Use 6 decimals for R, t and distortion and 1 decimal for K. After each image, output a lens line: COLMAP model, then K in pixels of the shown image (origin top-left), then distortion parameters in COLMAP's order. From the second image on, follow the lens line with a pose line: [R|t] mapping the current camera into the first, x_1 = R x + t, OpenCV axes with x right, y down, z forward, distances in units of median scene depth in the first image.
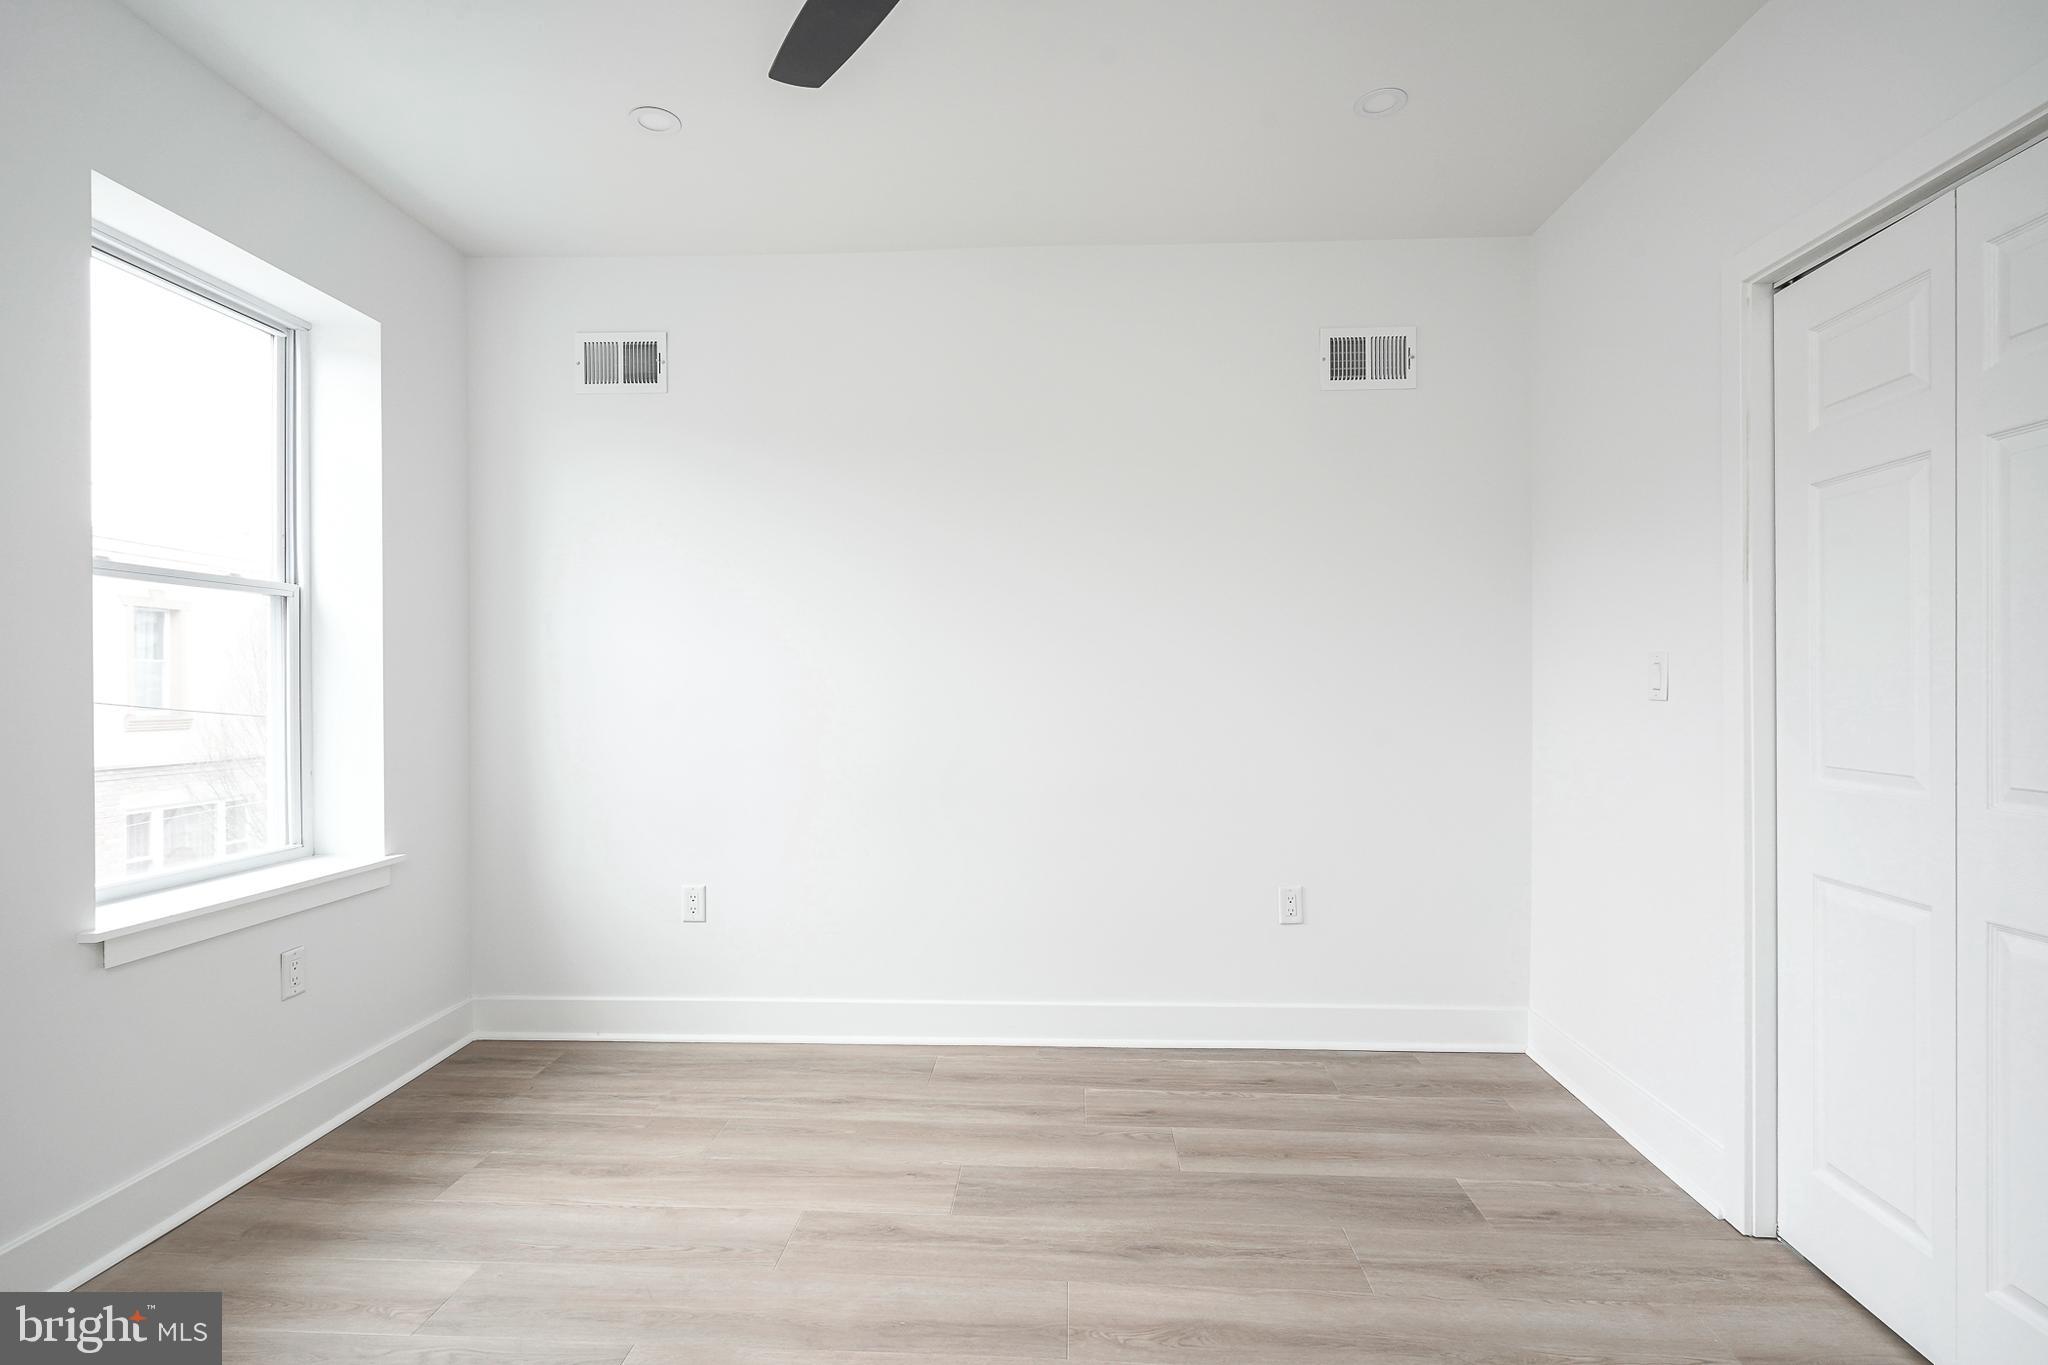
lens RADIAL K [[994.5, 0, 1019.9], [0, 994.5, 690.5], [0, 0, 1]] dist [-0.003623, -0.000646]
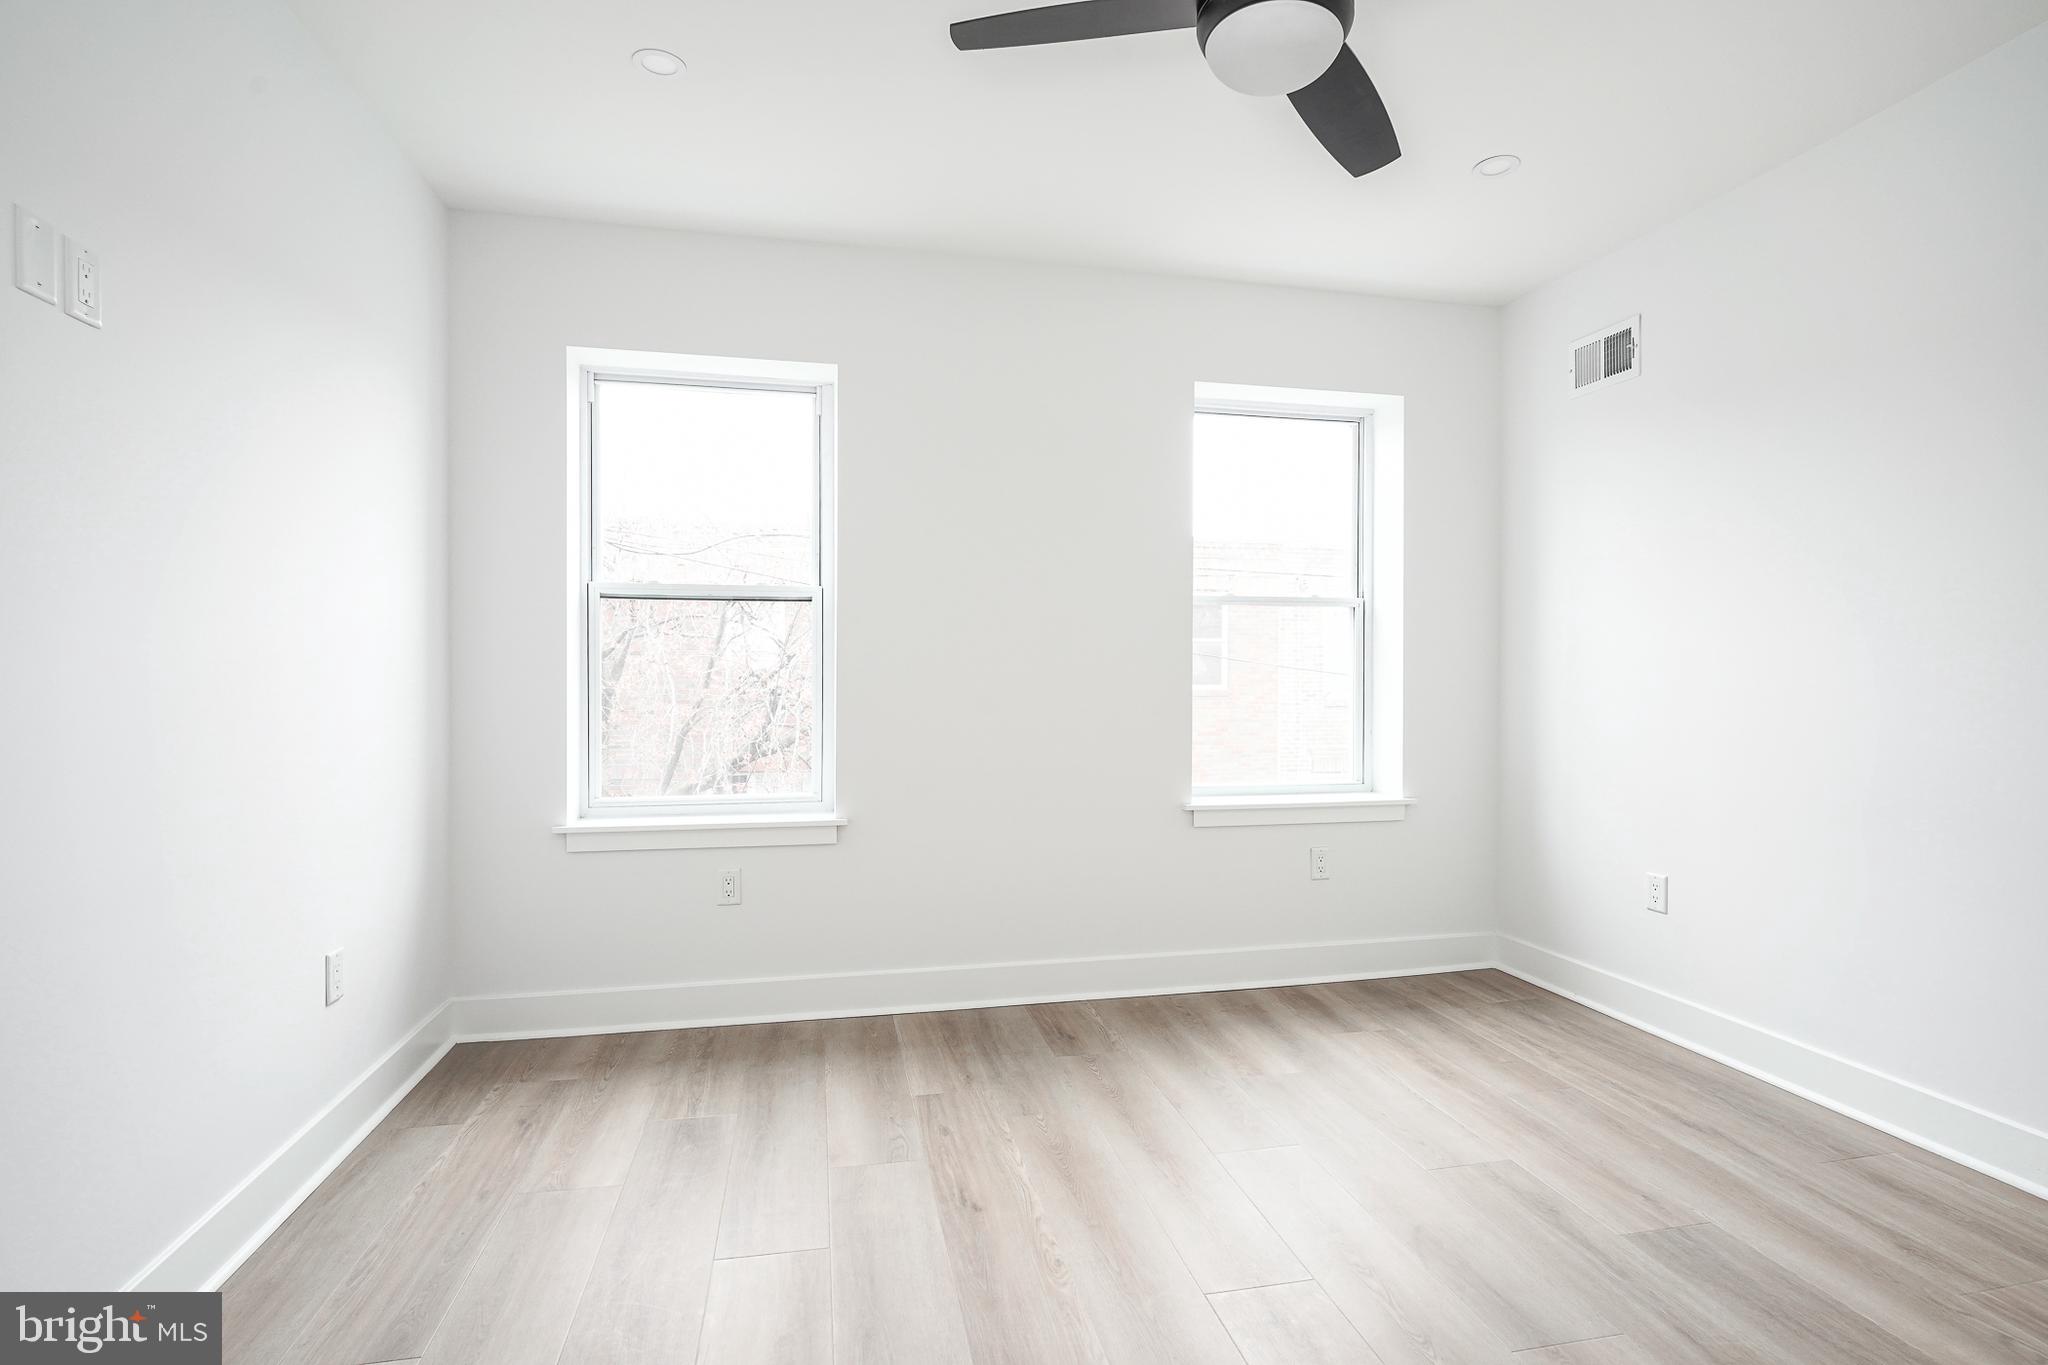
lens RADIAL K [[1000.7, 0, 1024.0], [0, 1000.7, 682.5], [0, 0, 1]] dist [-0.001387, 0.000033]
pose [[0.251973, 0.007785, -0.967703, 0.547900], [-0.007687, 0.999952, 0.006042, 0.008913], [0.967704, 0.005916, 0.252021, 0.179783]]
